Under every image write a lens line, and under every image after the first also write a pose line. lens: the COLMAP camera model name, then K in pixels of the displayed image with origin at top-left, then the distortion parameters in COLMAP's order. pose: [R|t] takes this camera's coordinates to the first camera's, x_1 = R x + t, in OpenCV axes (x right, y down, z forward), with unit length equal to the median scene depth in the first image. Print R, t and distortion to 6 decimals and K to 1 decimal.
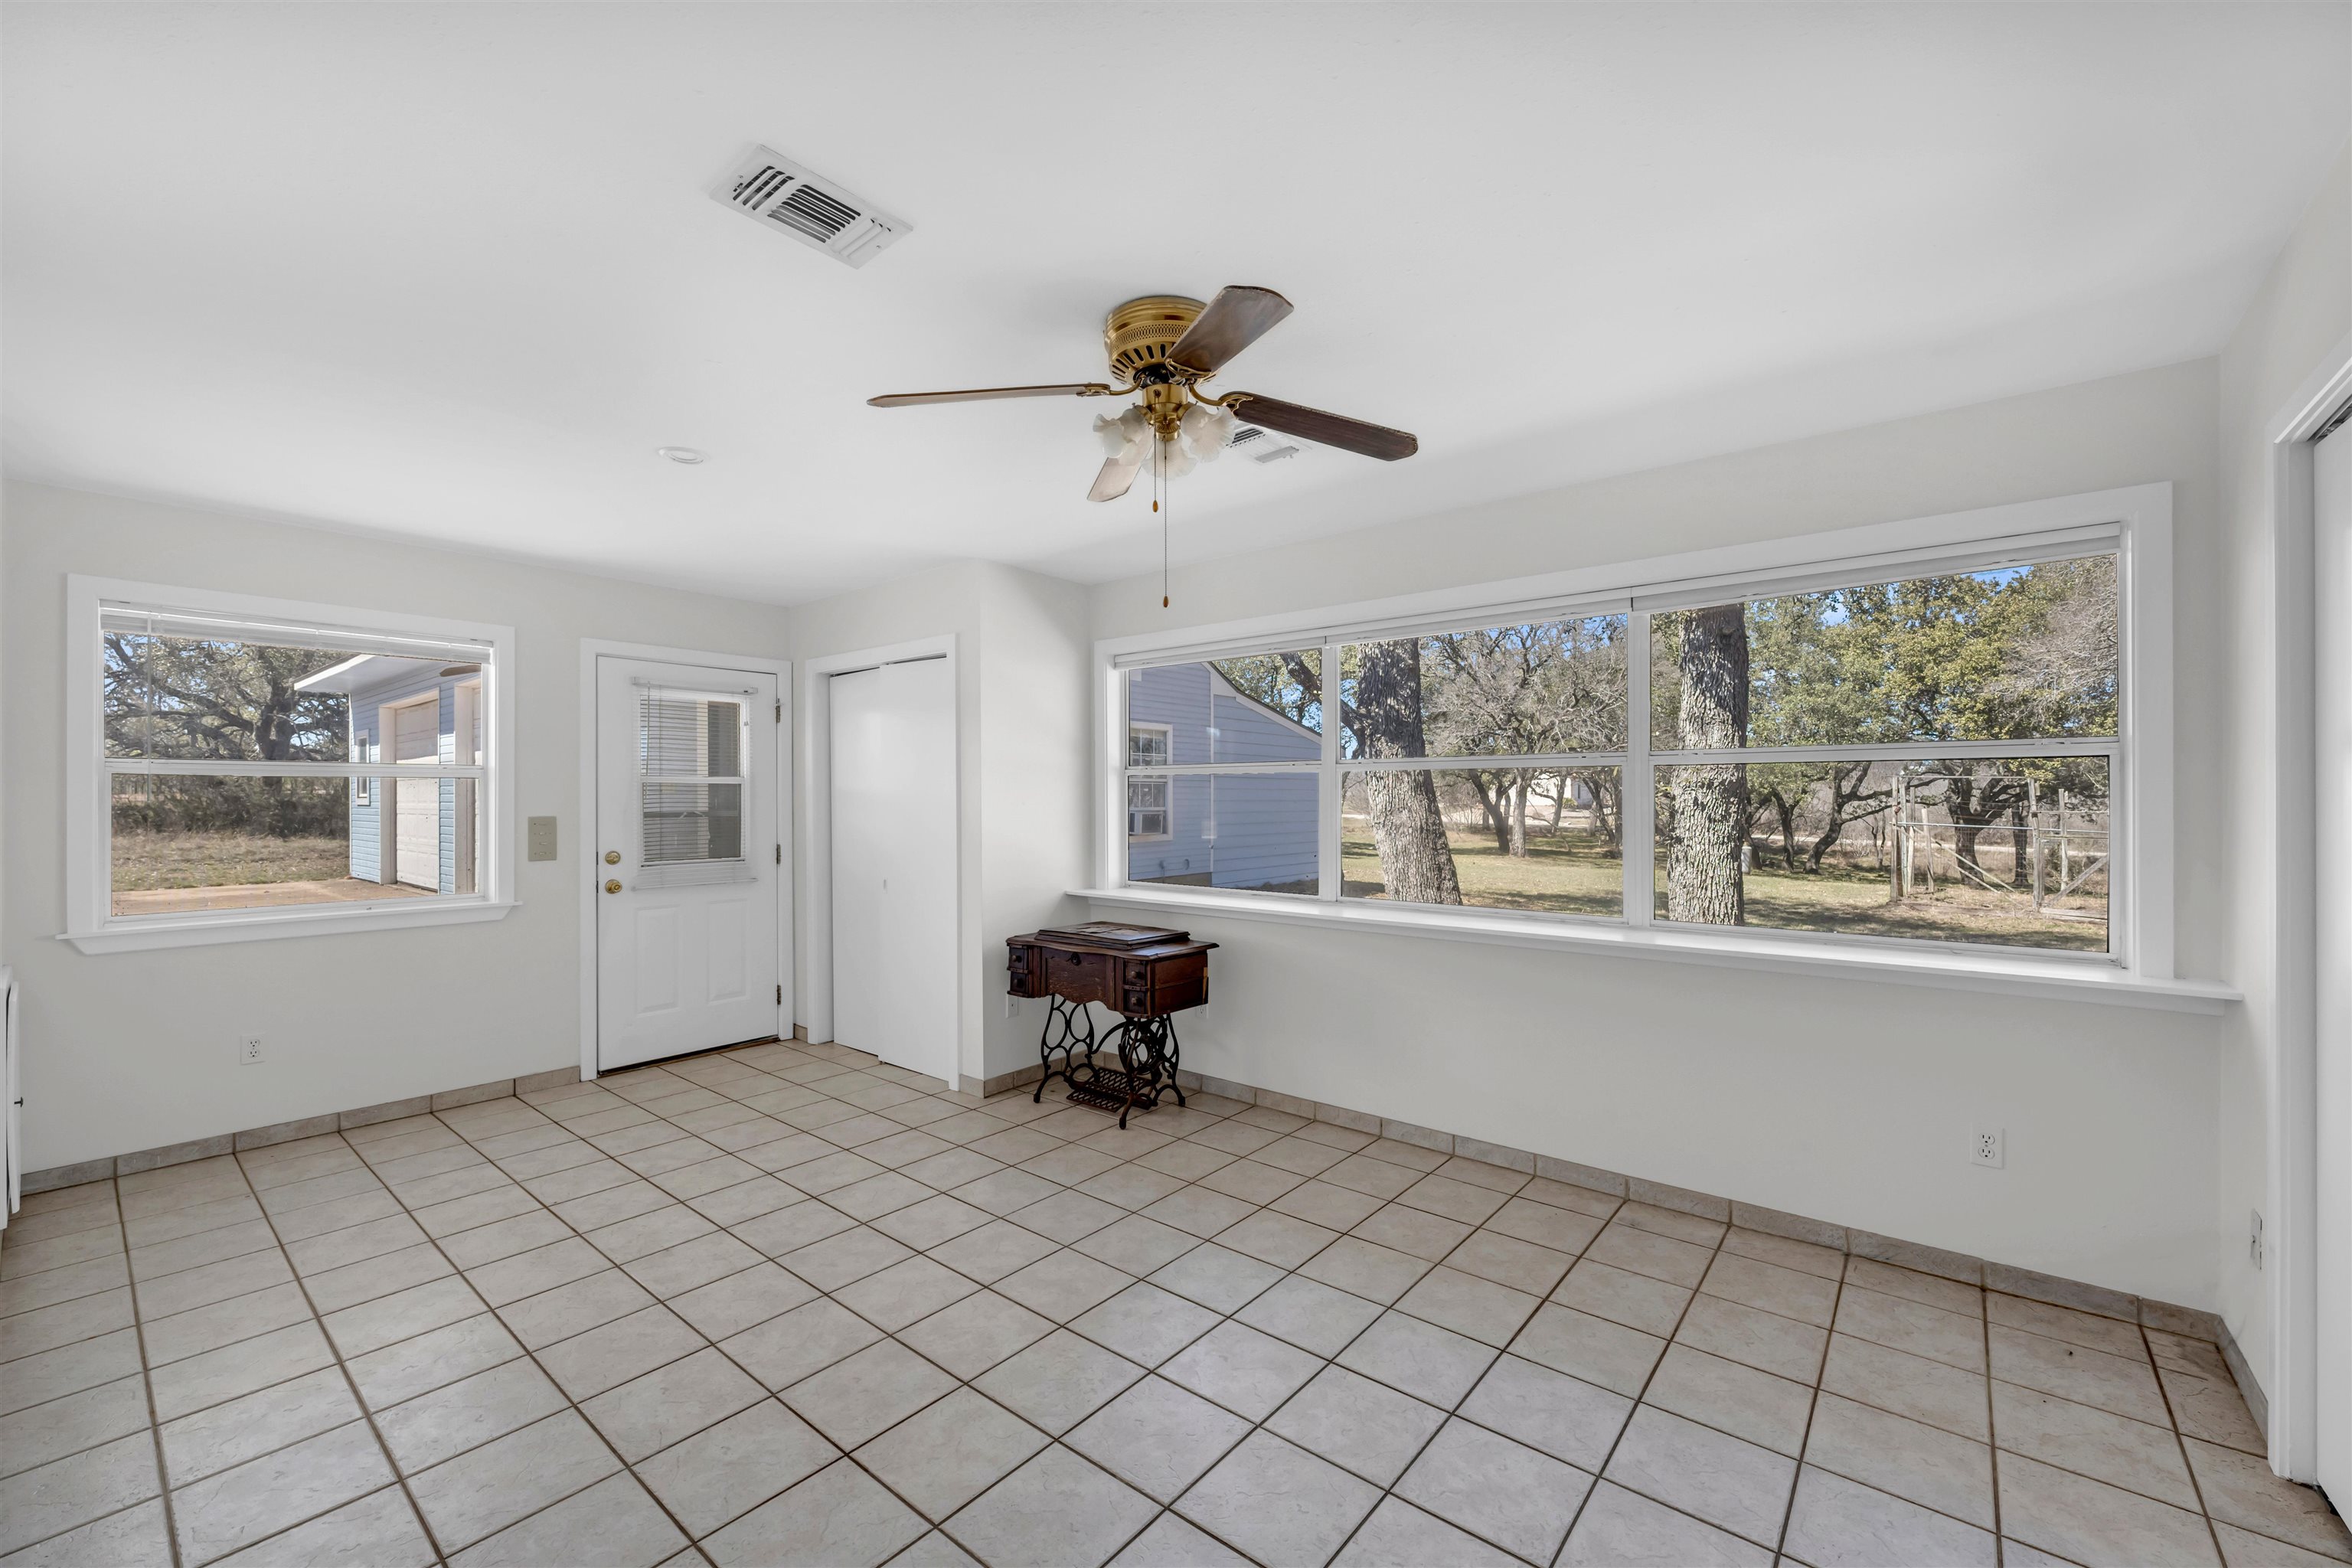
lens RADIAL K [[931.4, 0, 1175.3], [0, 931.4, 782.7], [0, 0, 1]] dist [-0.000904, -0.000385]
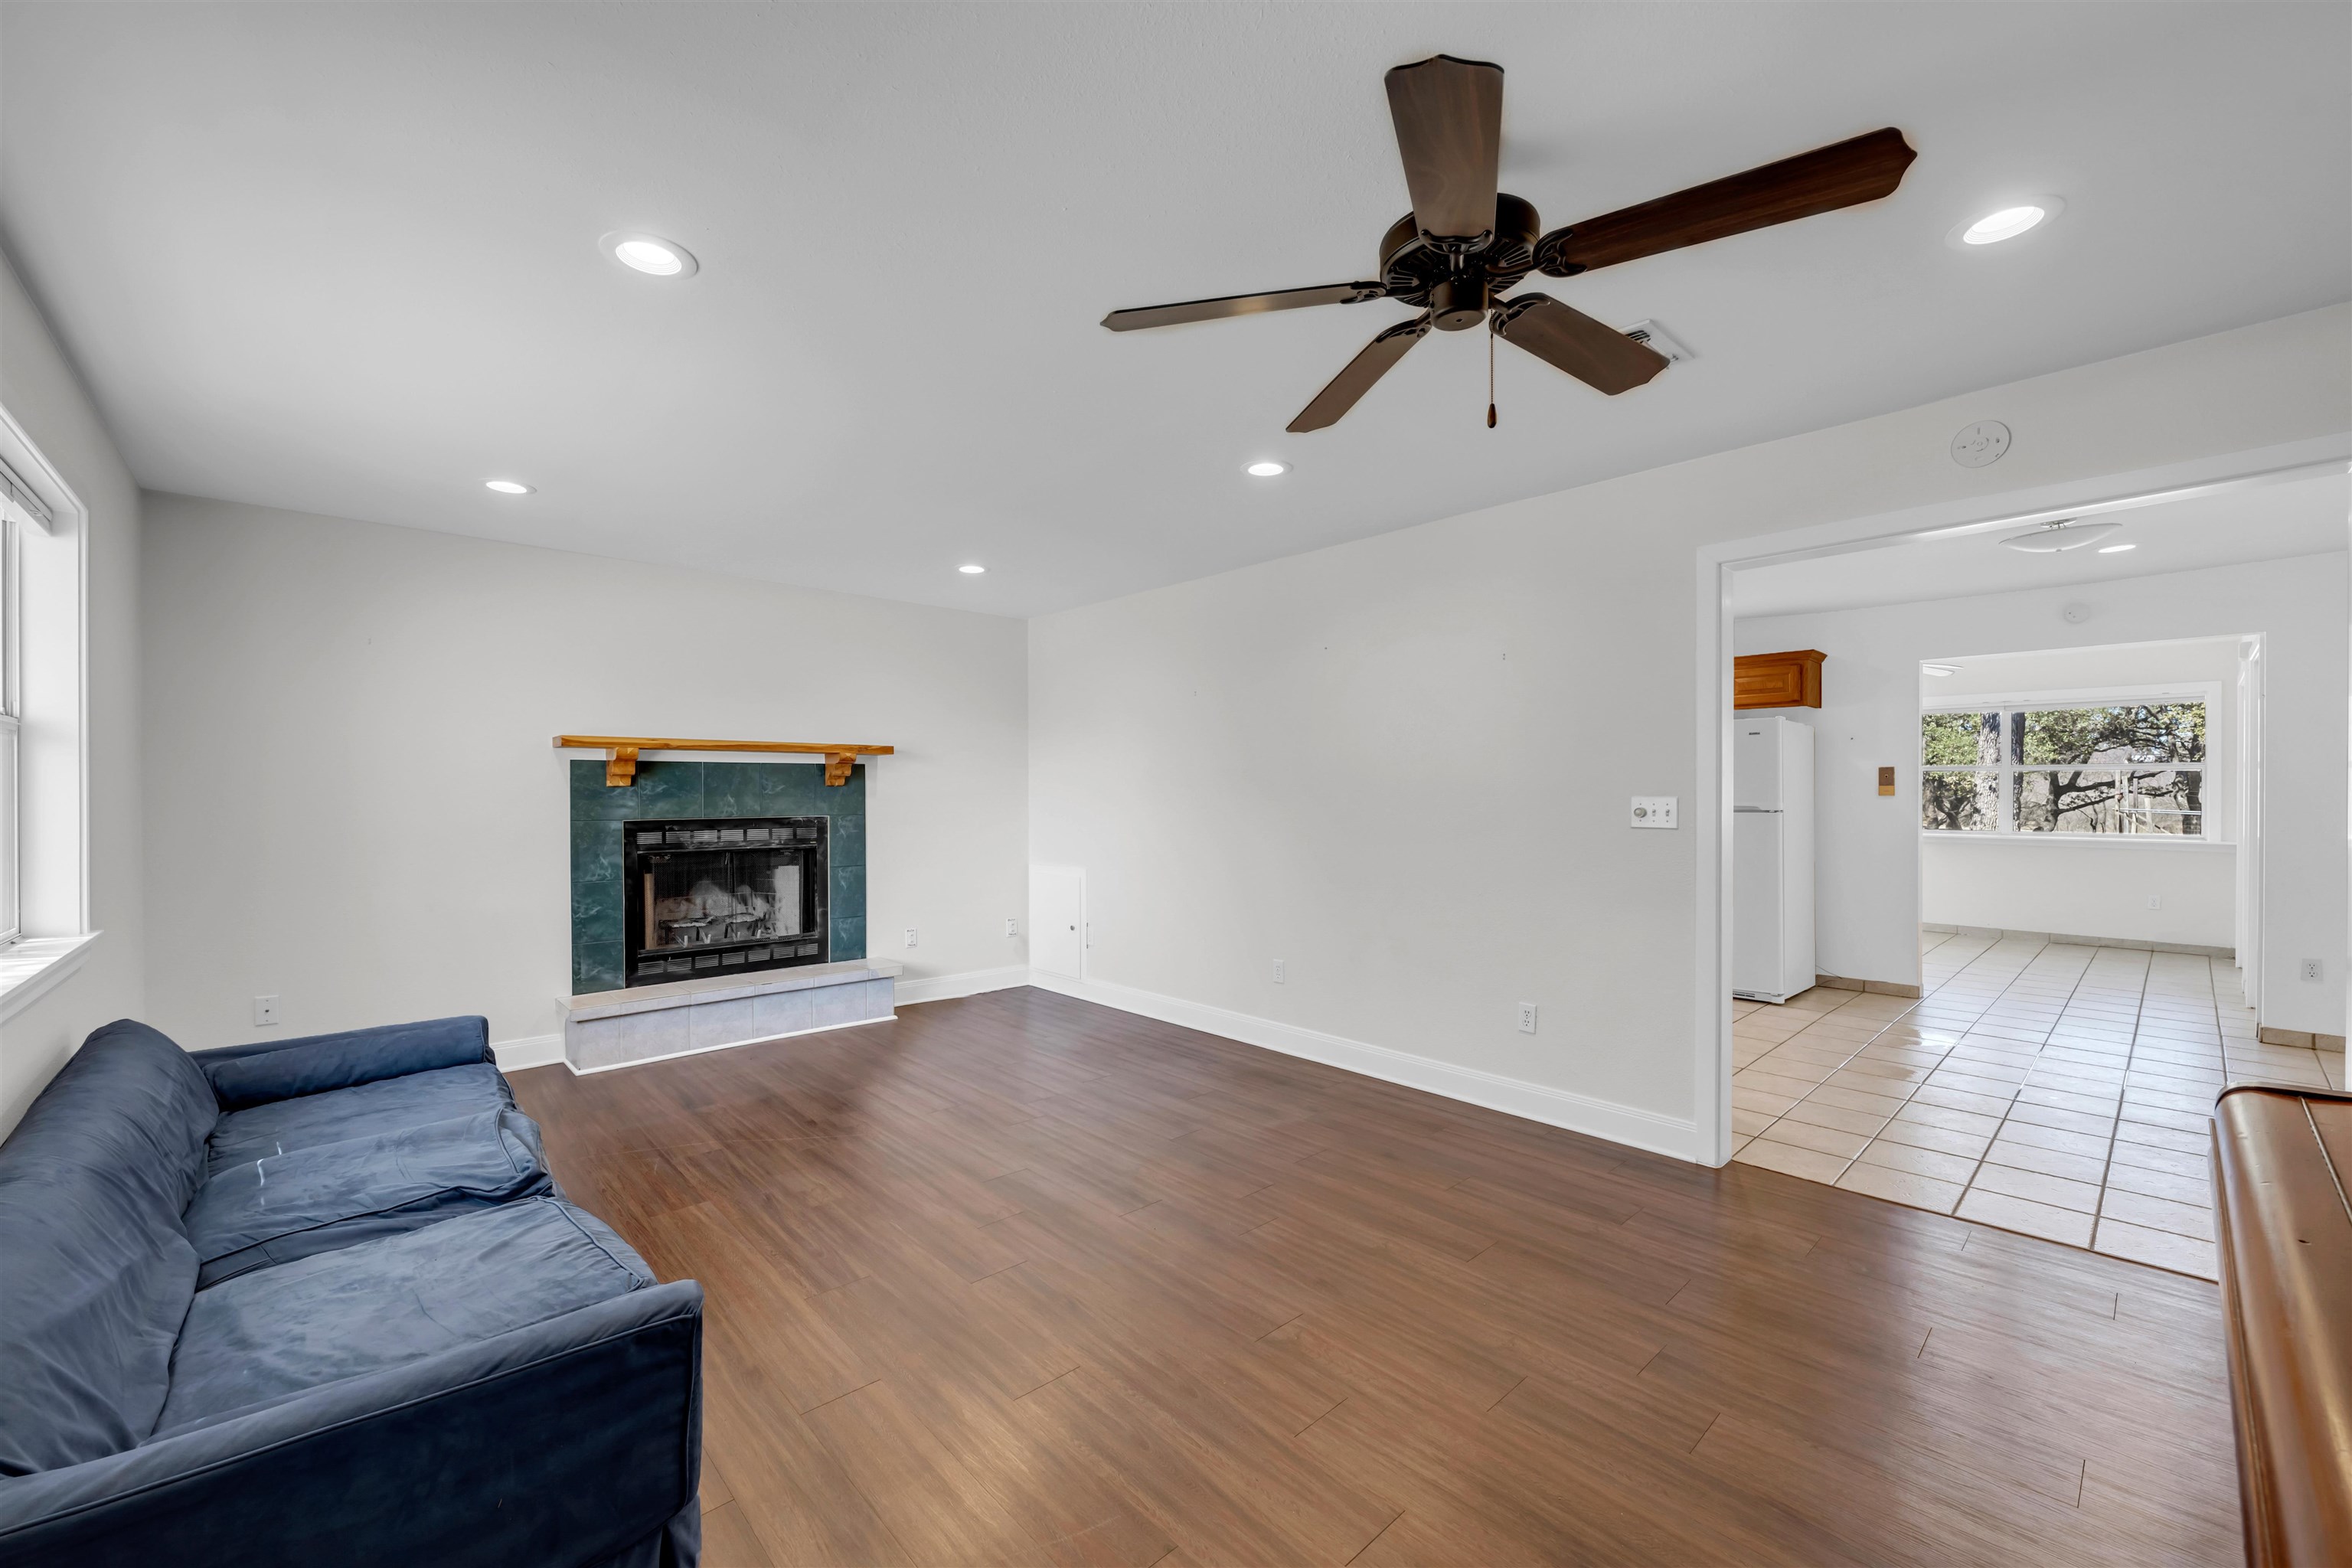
lens RADIAL K [[931.4, 0, 1166.8], [0, 931.4, 799.8], [0, 0, 1]] dist [-0.000904, -0.000385]
pose [[0.990453, 0.000567, -0.137847, -0.109356], [0.003063, 0.999654, 0.026121, -0.001245], [0.137814, -0.026294, 0.990109, -0.141351]]
